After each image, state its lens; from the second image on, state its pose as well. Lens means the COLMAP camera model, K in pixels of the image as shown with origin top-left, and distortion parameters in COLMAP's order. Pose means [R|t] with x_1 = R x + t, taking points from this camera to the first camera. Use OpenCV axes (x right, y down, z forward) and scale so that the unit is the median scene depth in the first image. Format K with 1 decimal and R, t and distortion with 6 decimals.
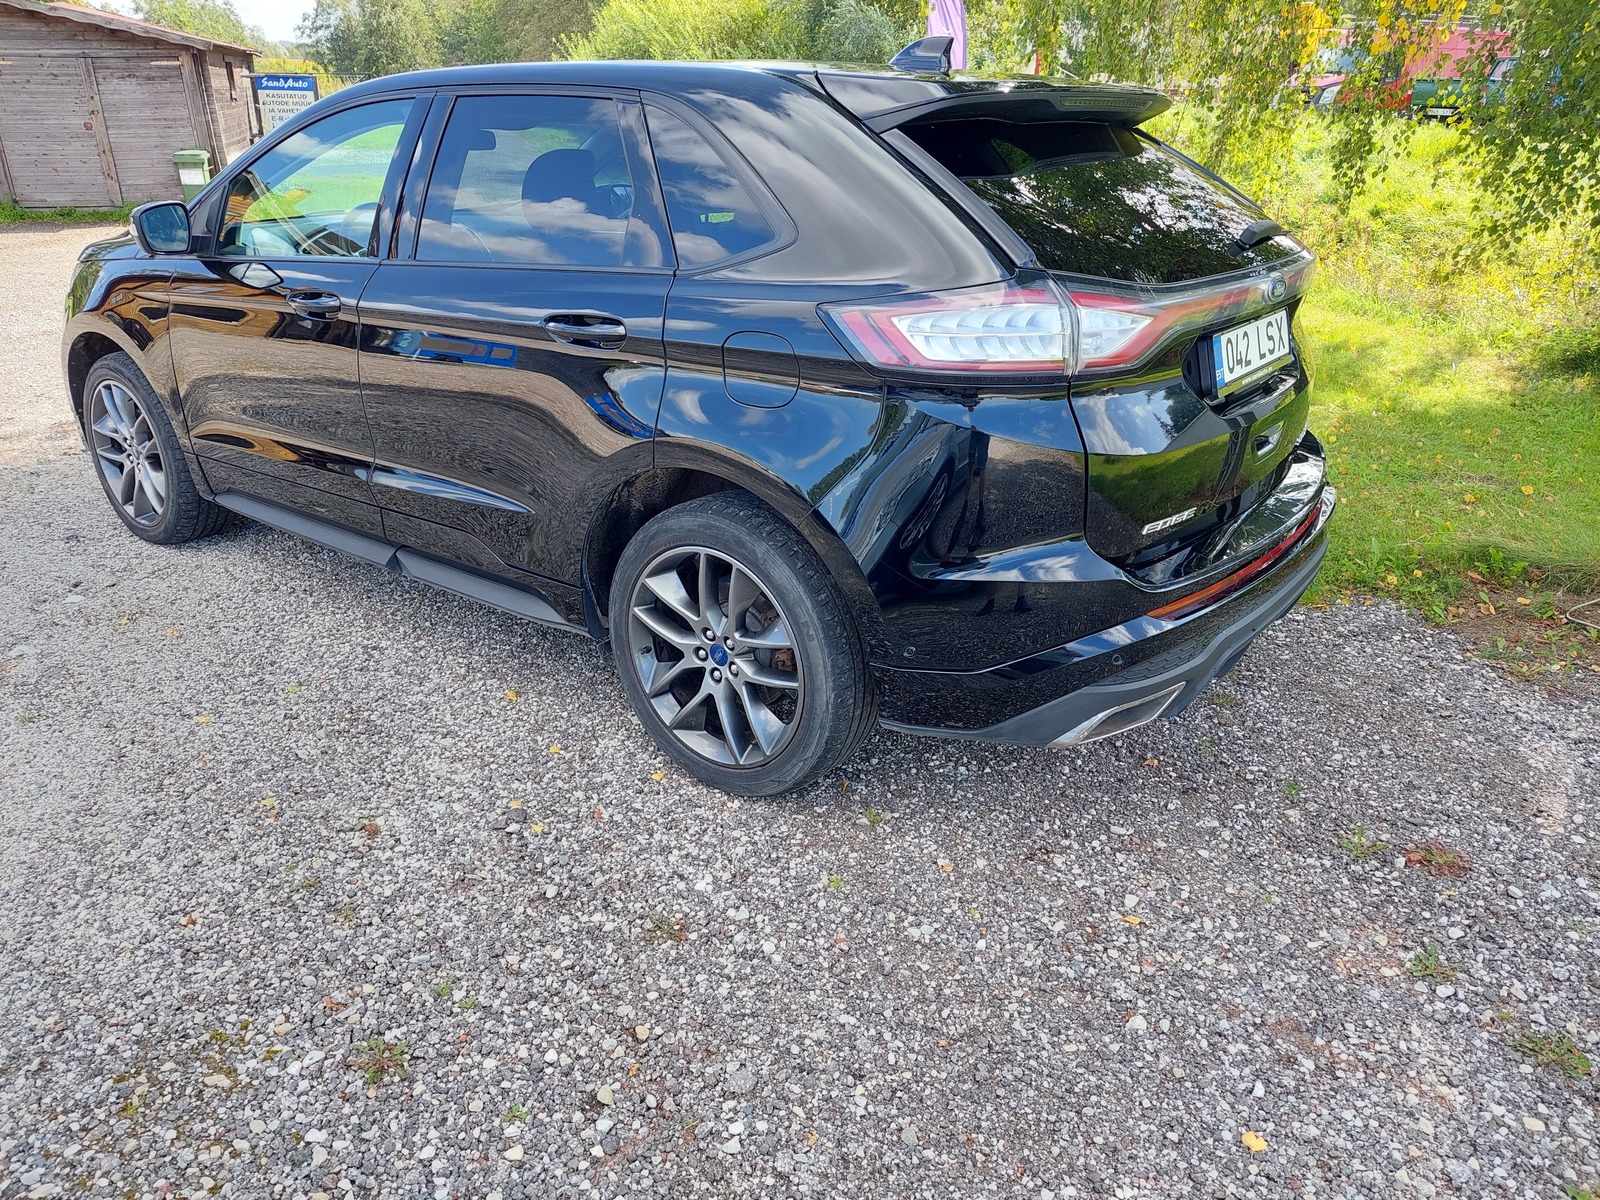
lens RADIAL K [[1150.2, 0, 800.0], [0, 1150.2, 600.0], [0, 0, 1]] dist [0.013310, 0.000032]
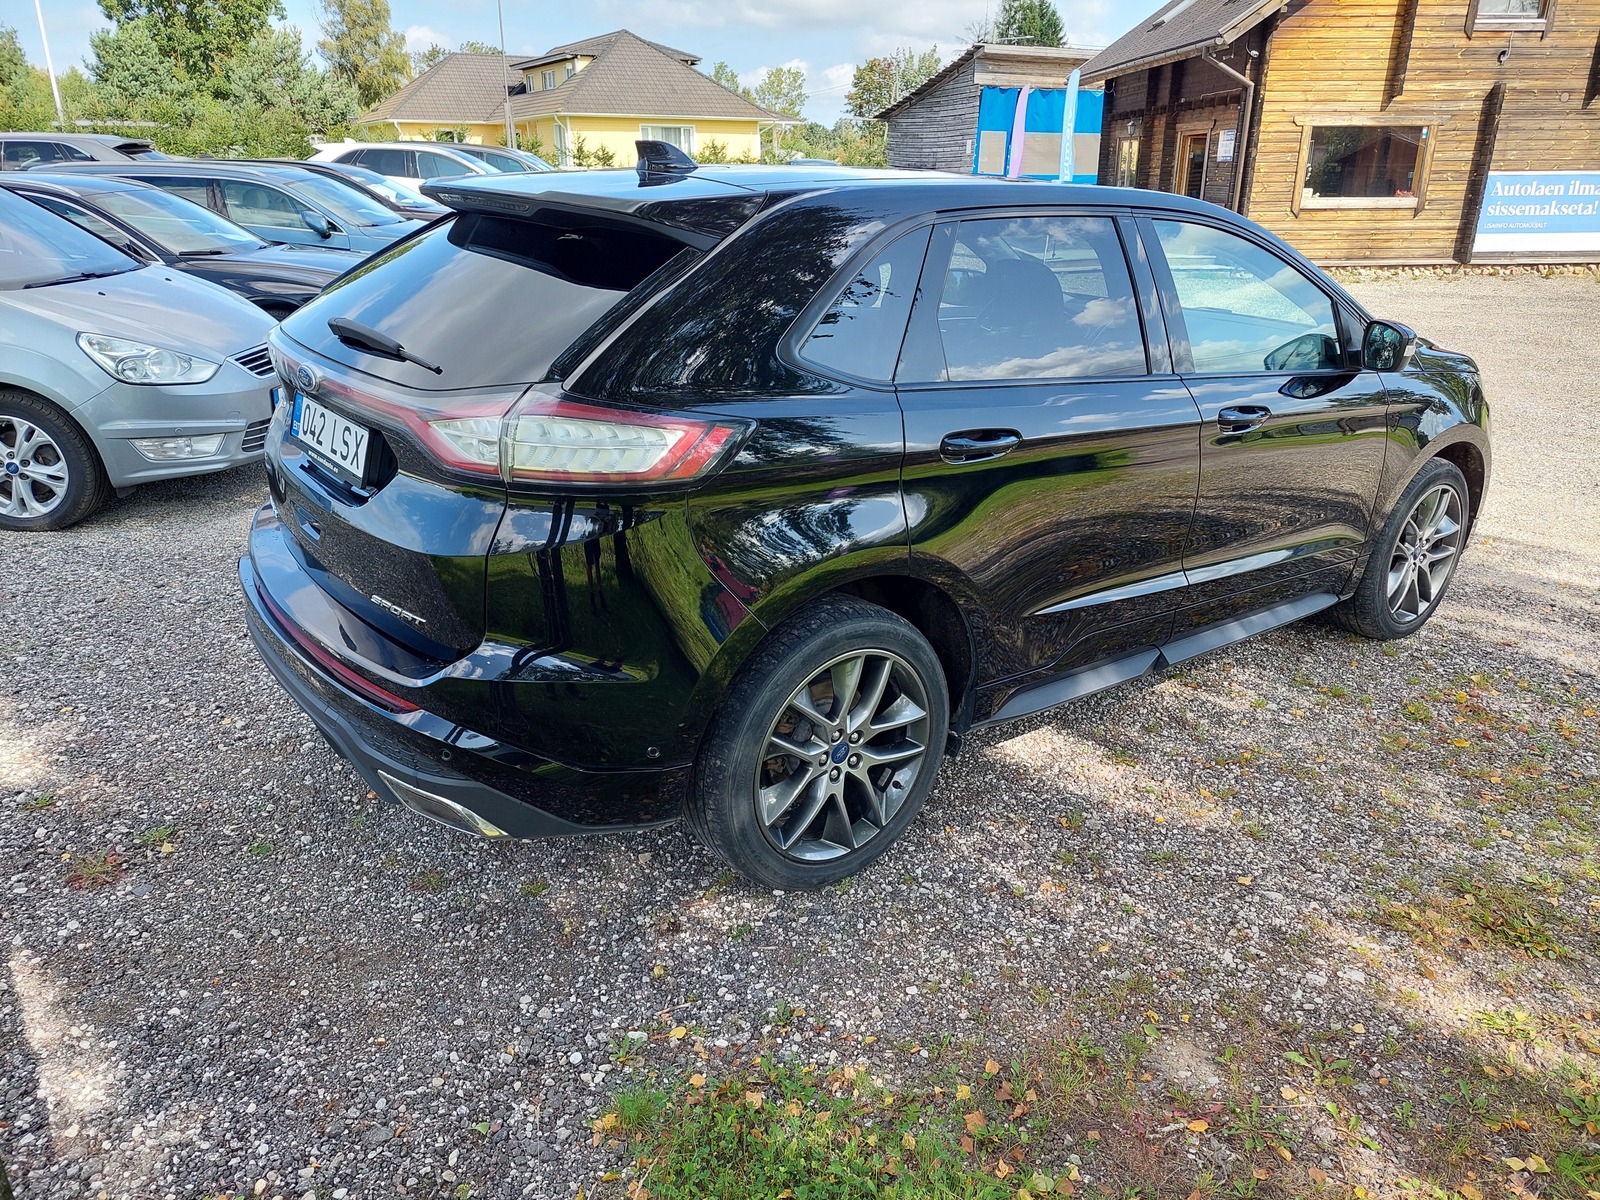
lens RADIAL K [[1164.5, 0, 800.0], [0, 1164.5, 600.0], [0, 0, 1]] dist [0.030326, -0.011393]
pose [[-0.245494, 0.331500, -0.910956, 0.200362], [-0.412833, 0.814488, 0.407650, -0.108460], [0.877098, 0.476148, -0.063098, 0.233463]]
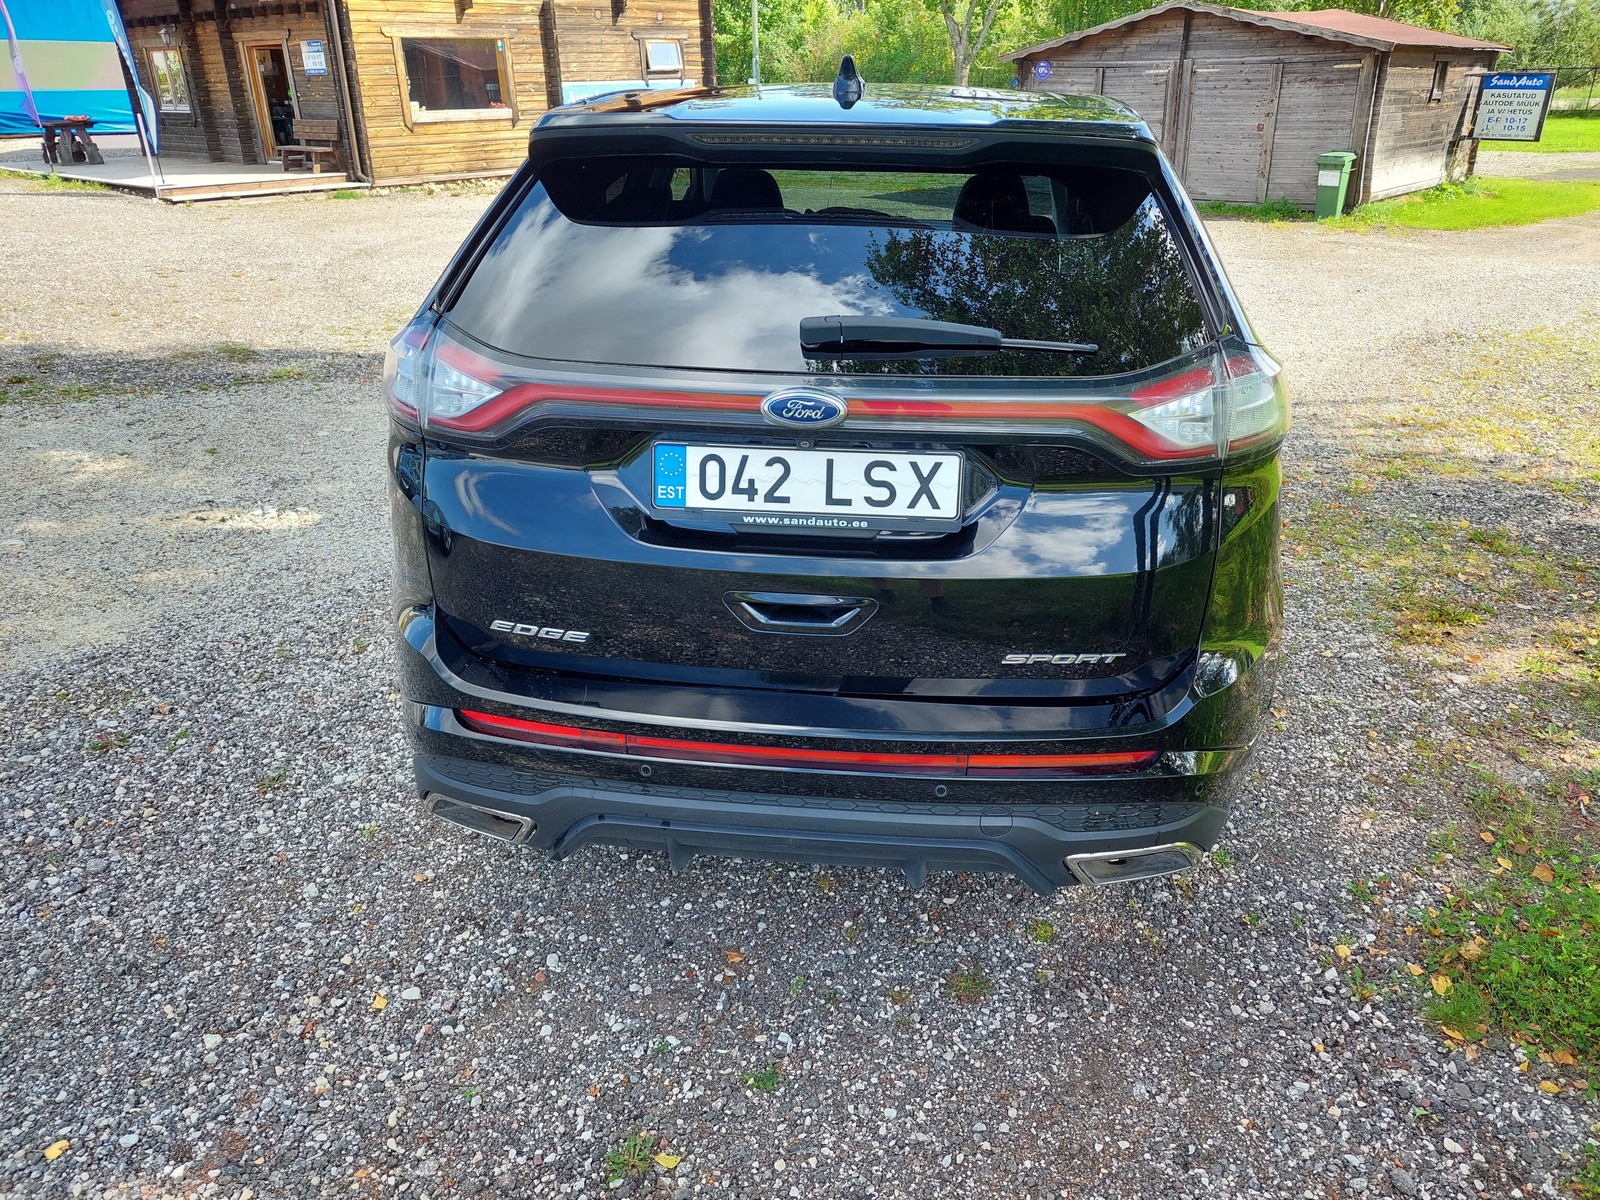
lens RADIAL K [[1164.5, 0, 800.0], [0, 1164.5, 600.0], [0, 0, 1]] dist [0.030326, -0.011393]
pose [[0.534092, 0.334707, -0.776348, 0.153476], [-0.337824, 0.926286, 0.166942, -0.042237], [0.774997, 0.173107, 0.607794, 0.086637]]
